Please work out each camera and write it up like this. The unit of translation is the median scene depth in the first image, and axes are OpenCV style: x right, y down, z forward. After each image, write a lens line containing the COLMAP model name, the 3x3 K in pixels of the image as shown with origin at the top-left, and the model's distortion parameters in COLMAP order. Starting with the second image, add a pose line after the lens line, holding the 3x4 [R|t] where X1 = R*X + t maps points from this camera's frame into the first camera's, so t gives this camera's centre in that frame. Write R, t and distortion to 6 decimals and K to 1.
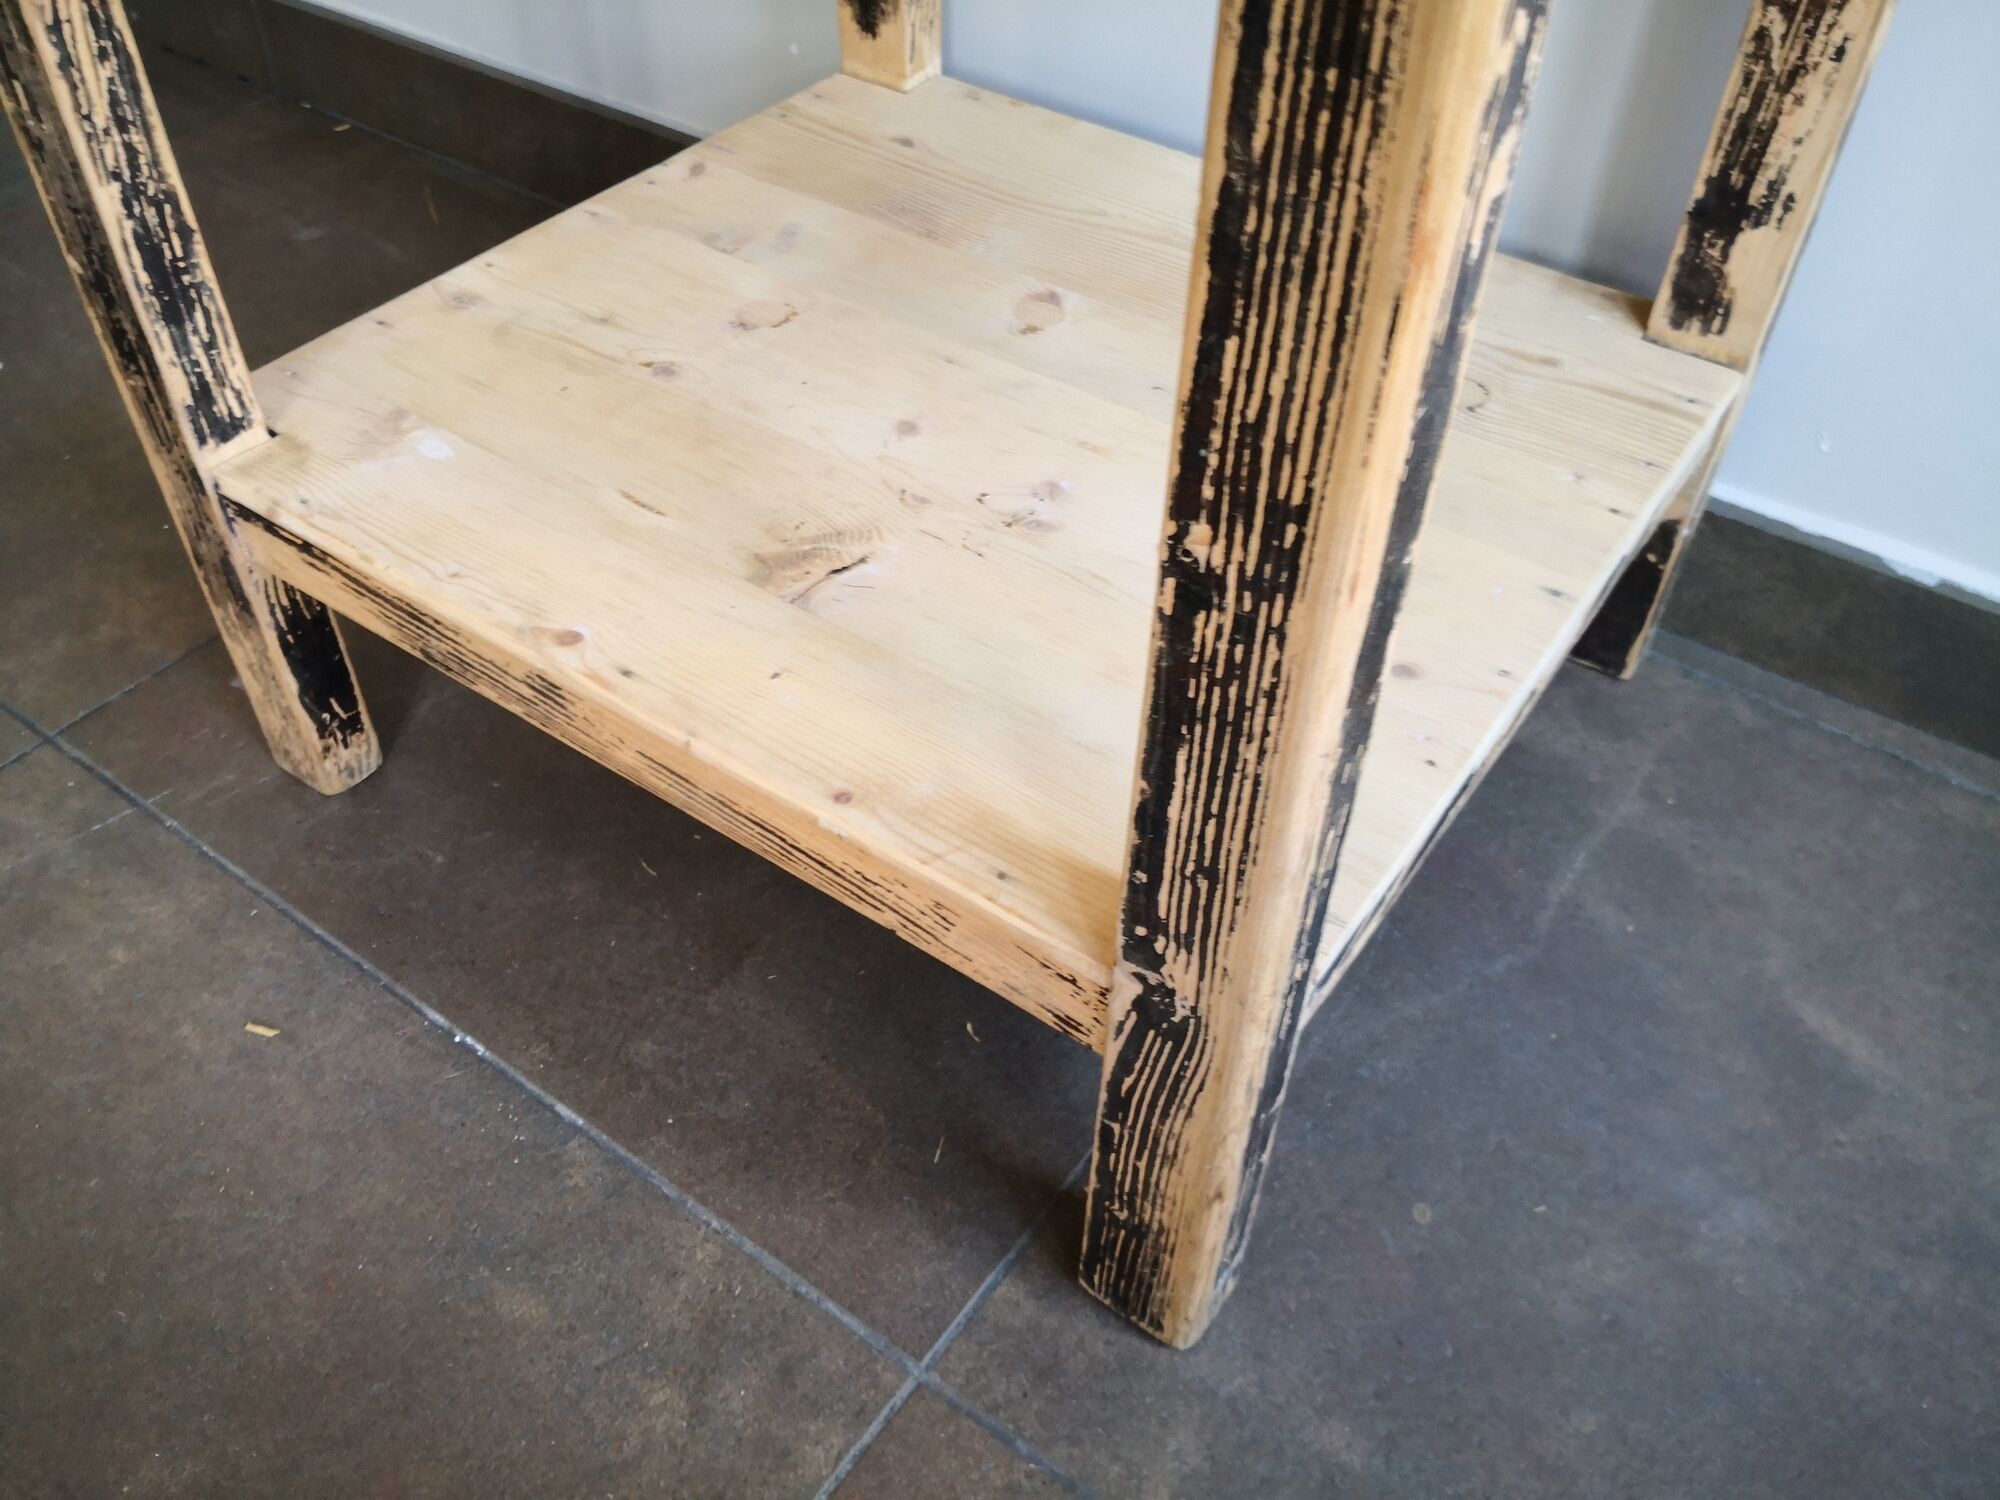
lens RADIAL K [[1628.3, 0, 1002.3], [0, 1628.3, 757.1], [0, 0, 1]] dist [0.029213, -0.072054]
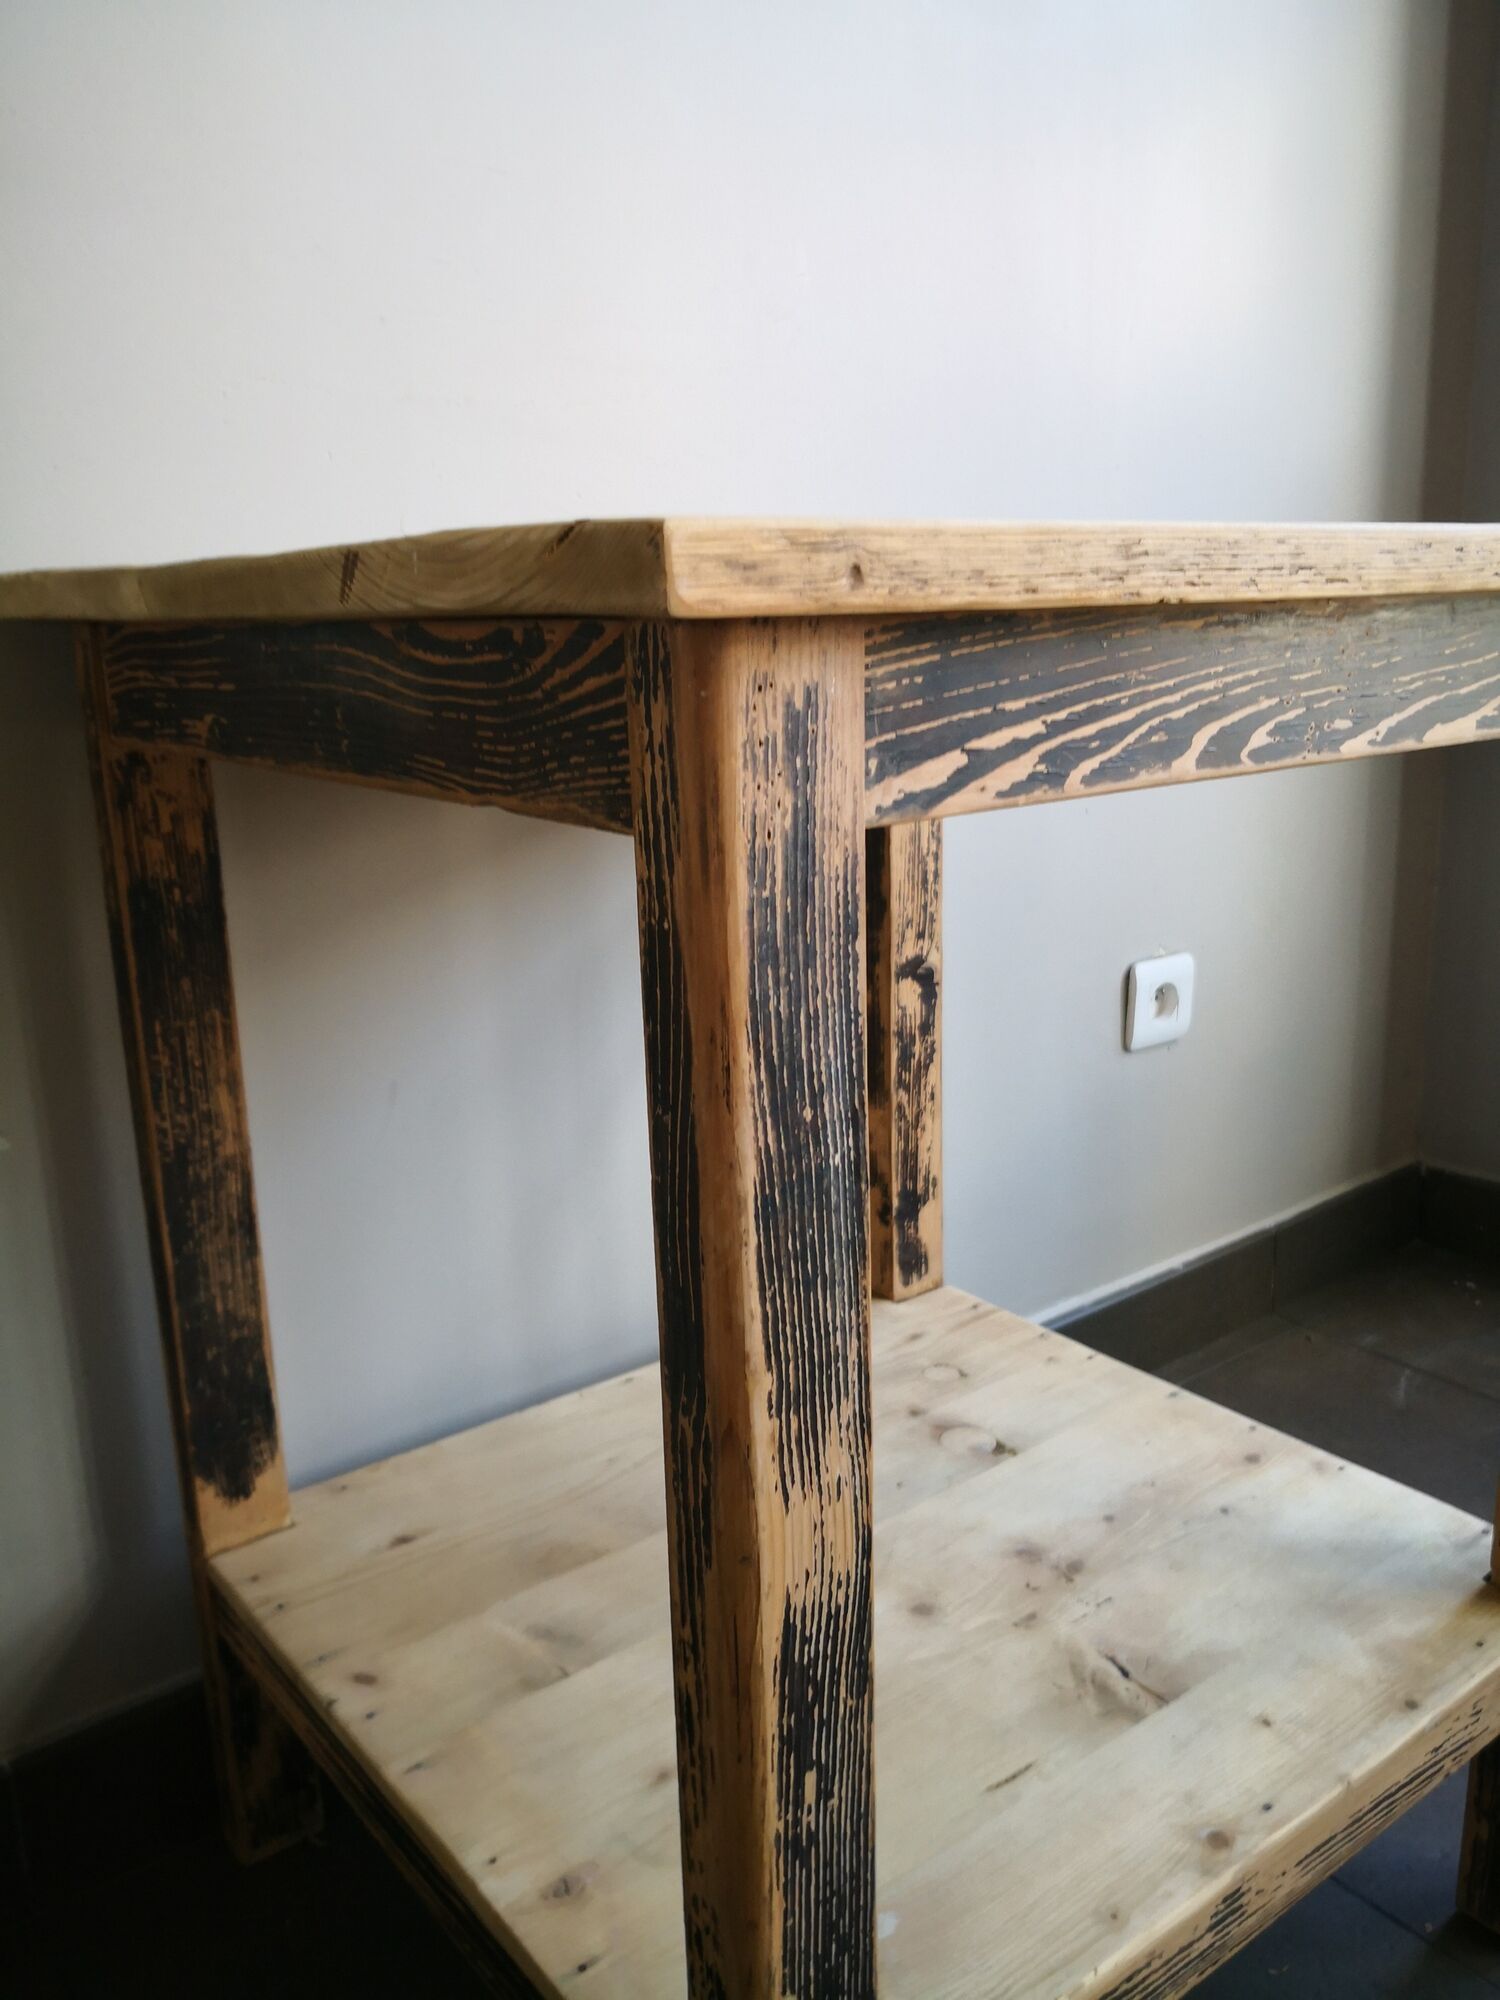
lens RADIAL K [[1628.3, 0, 722.2], [0, 1628.3, 1005.4], [0, 0, 1]] dist [0.029213, -0.072054]
pose [[0.306735, -0.263015, 0.914733, -1.076533], [0.700605, 0.712921, -0.029944, -0.591587], [-0.644256, 0.650052, 0.402948, 0.378738]]
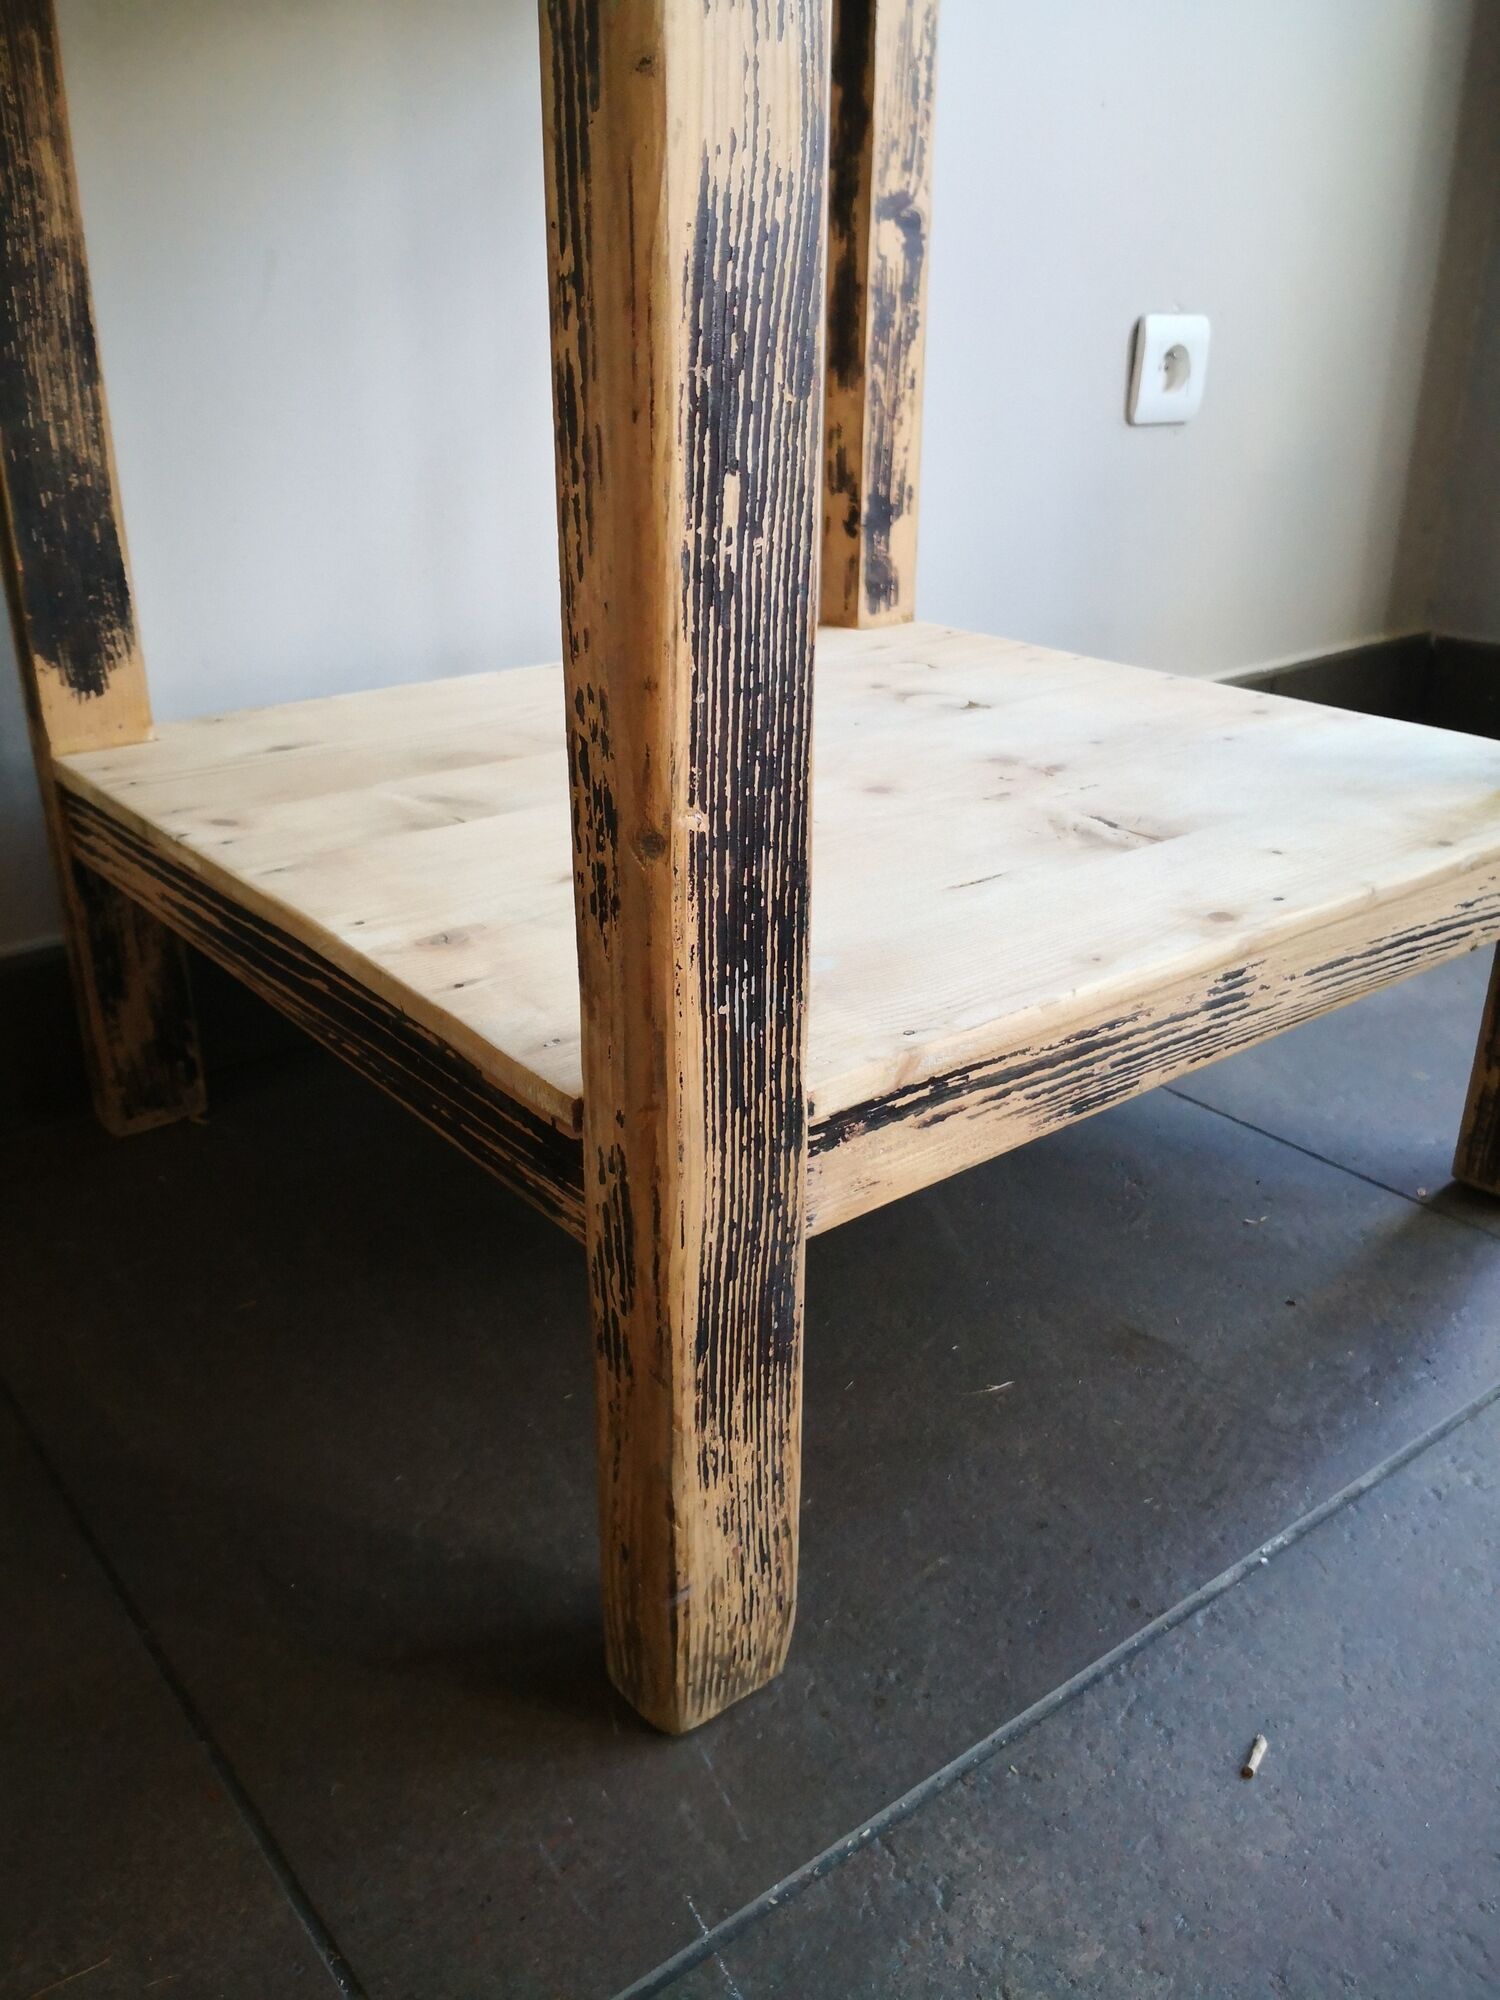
lens RADIAL K [[1628.3, 0, 727.2], [0, 1628.3, 1000.2], [0, 0, 1]] dist [0.029213, -0.072054]
pose [[0.293515, -0.400670, 0.867936, -1.033429], [0.682872, 0.723248, 0.102946, -0.286896], [-0.668981, 0.562473, 0.485890, 0.689539]]
